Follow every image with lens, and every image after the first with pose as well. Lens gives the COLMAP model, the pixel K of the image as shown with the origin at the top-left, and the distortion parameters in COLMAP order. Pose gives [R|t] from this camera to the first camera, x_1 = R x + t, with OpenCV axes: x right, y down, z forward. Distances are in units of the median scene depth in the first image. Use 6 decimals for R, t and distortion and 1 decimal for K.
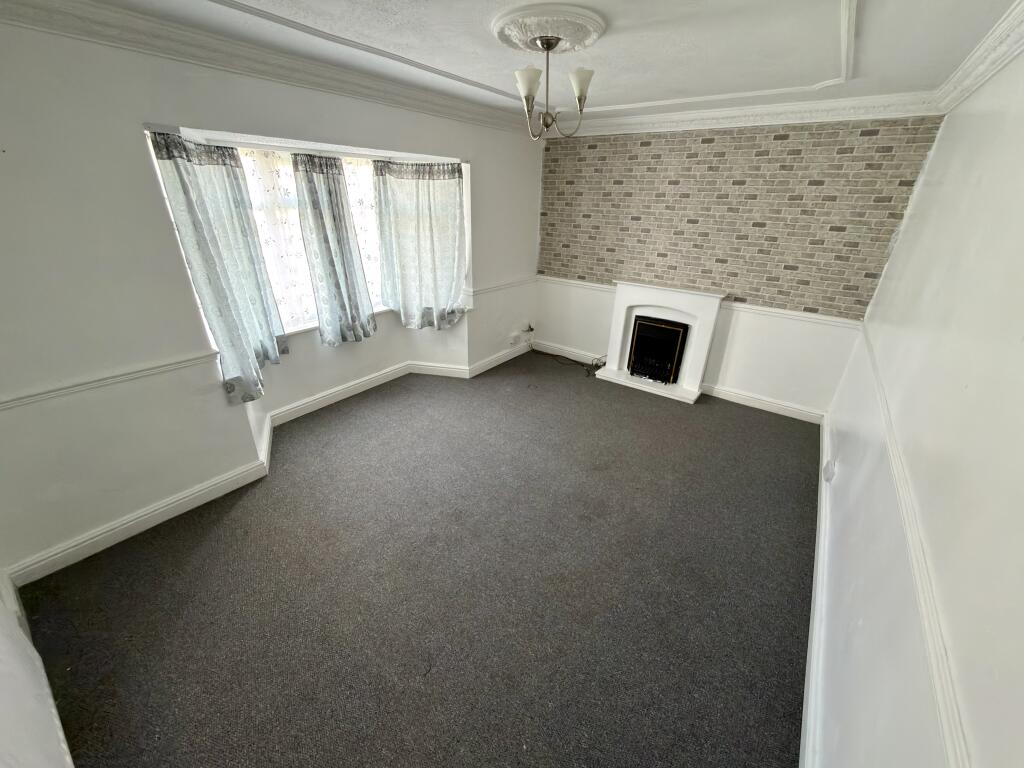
lens RADIAL K [[408.9, 0, 512.0], [0, 408.9, 384.0], [0, 0, 1]] dist [0.000808, -0.000031]
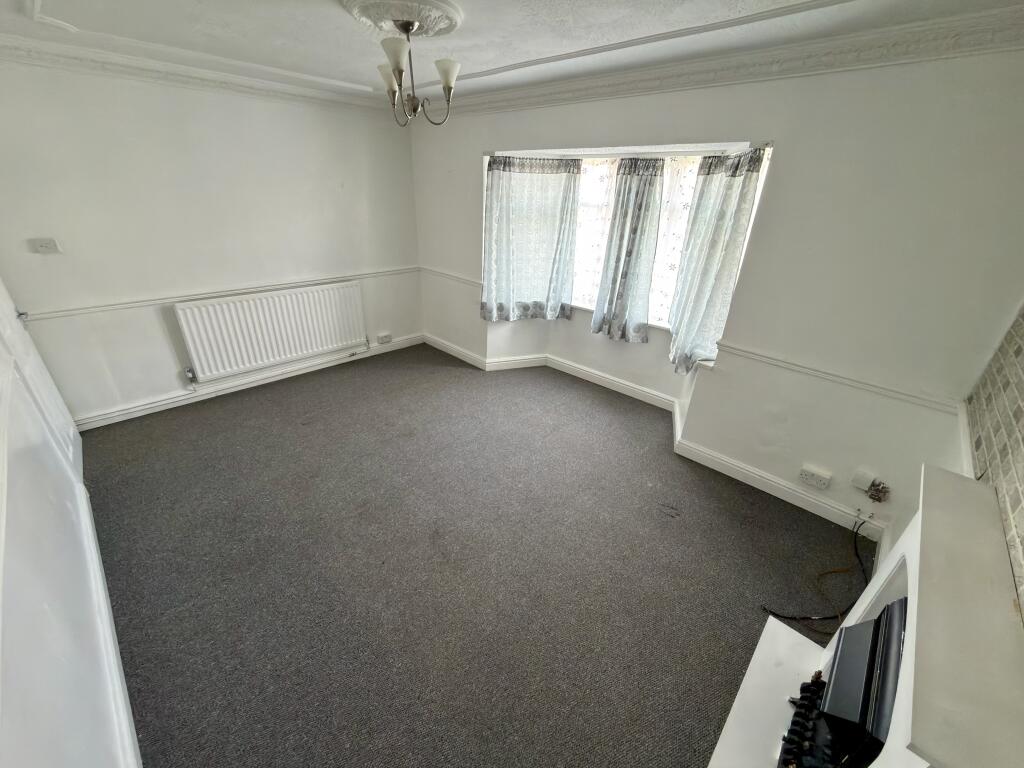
lens RADIAL K [[408.9, 0, 512.0], [0, 408.9, 384.0], [0, 0, 1]] dist [0.000808, -0.000031]
pose [[-0.115469, 0.407214, -0.906004, 0.731473], [-0.454007, 0.789621, 0.412766, -0.380496], [0.883484, 0.458994, 0.093701, 0.865483]]
